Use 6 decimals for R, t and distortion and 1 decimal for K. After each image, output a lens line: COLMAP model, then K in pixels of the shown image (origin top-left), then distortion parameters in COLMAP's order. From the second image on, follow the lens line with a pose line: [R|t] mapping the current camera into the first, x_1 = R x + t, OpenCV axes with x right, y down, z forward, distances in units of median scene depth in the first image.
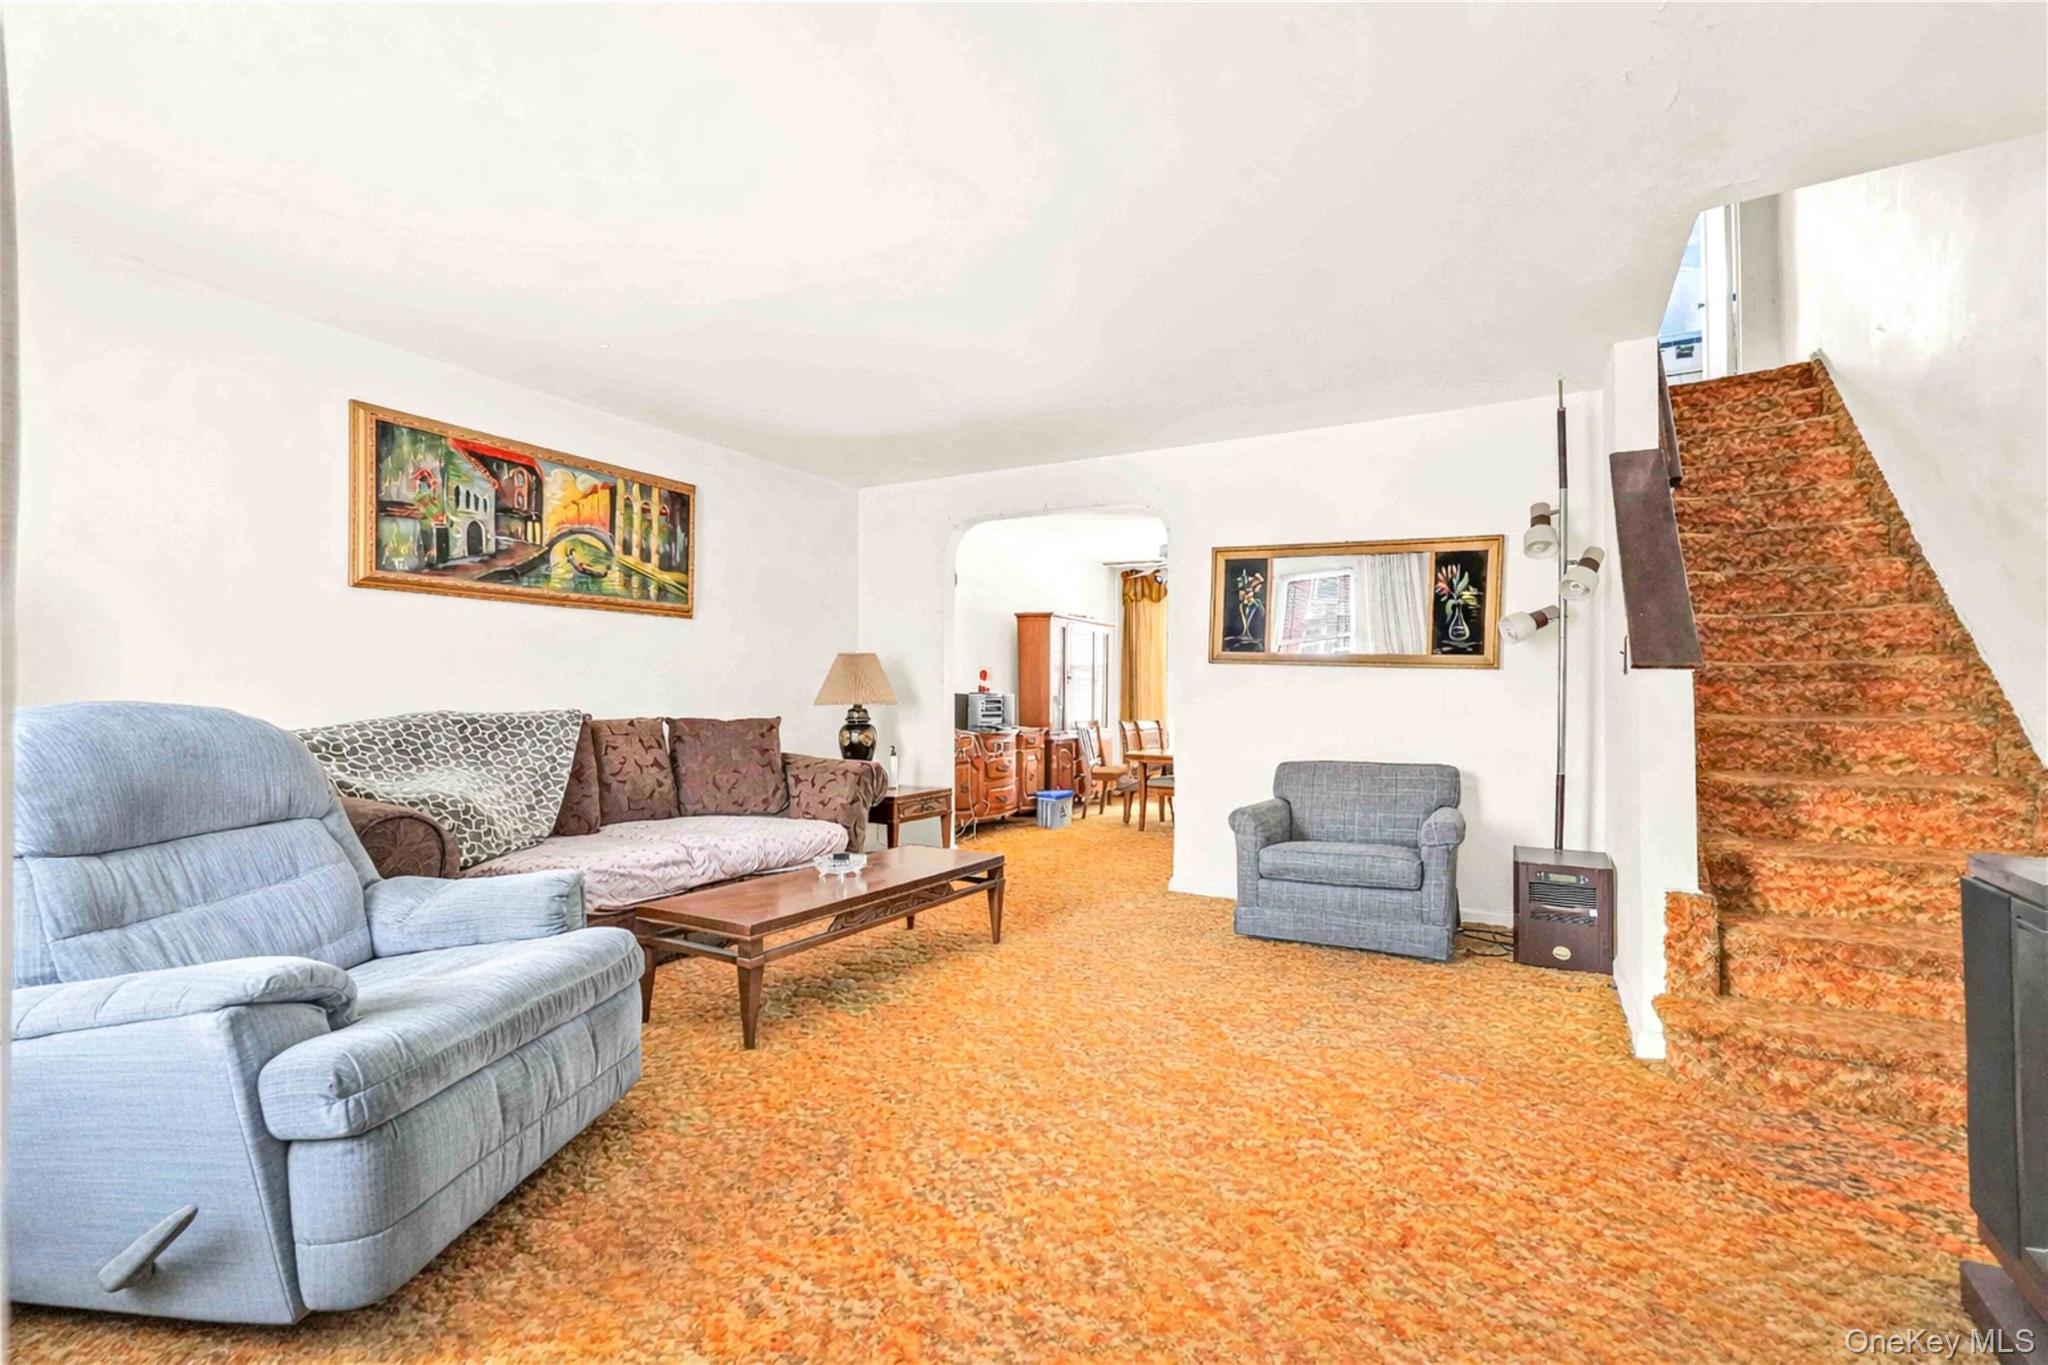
lens RADIAL K [[1027.7, 0, 1024.7], [0, 1027.7, 701.2], [0, 0, 1]] dist [0.050283, 0.000709]
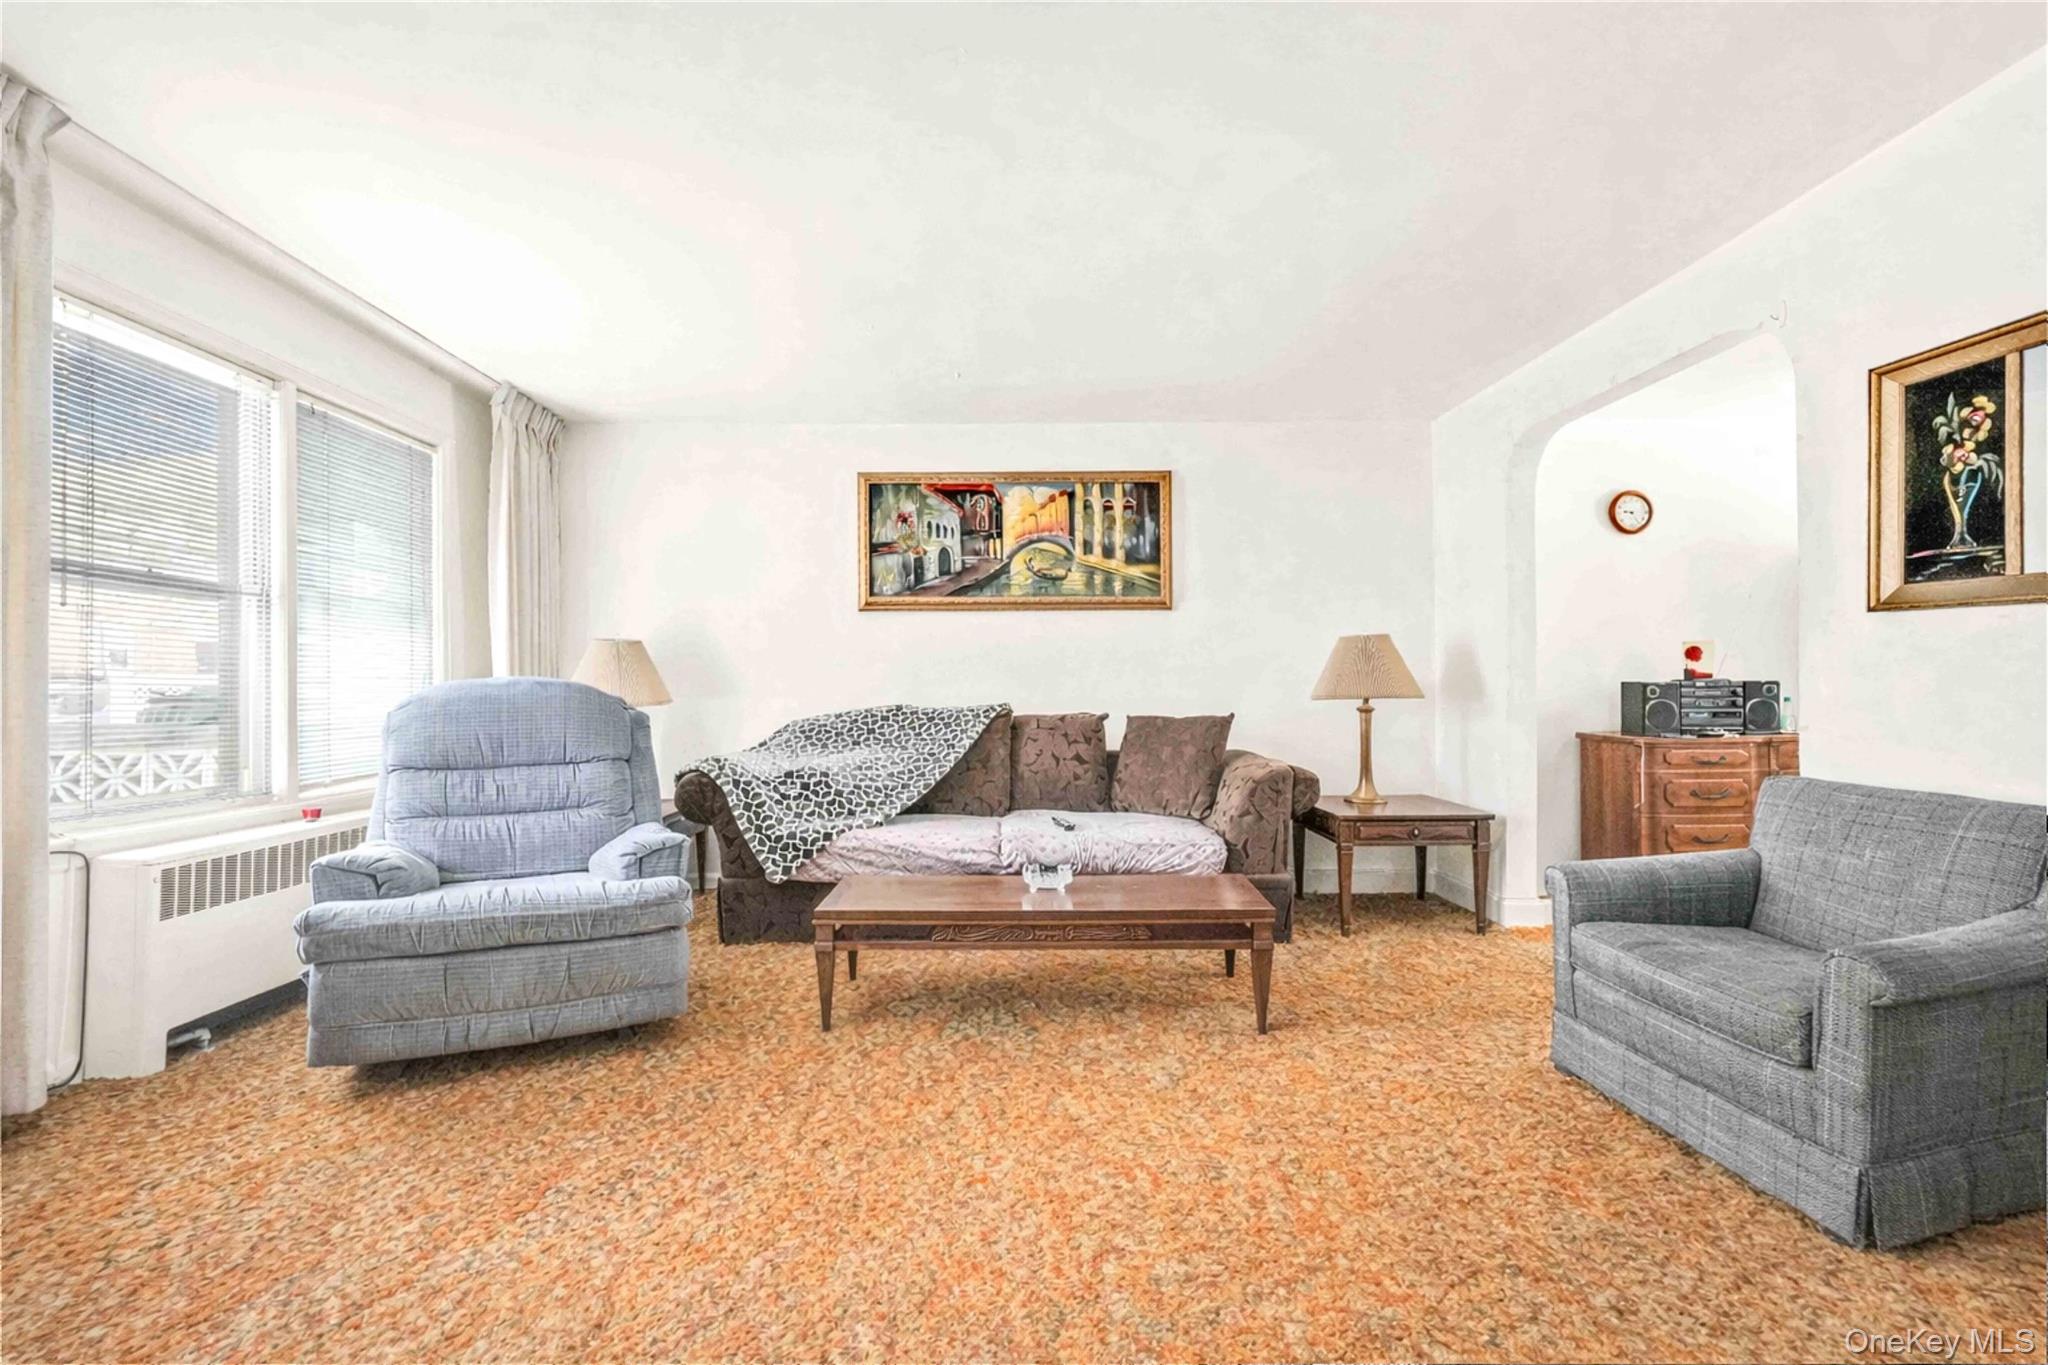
lens RADIAL K [[1027.7, 0, 1024.7], [0, 1027.7, 701.2], [0, 0, 1]] dist [0.050283, 0.000709]
pose [[0.443577, -0.000857, -0.896236, 0.535337], [0.001725, 0.999999, -0.000102, 0.005266], [0.896235, -0.001501, 0.443577, 0.514041]]
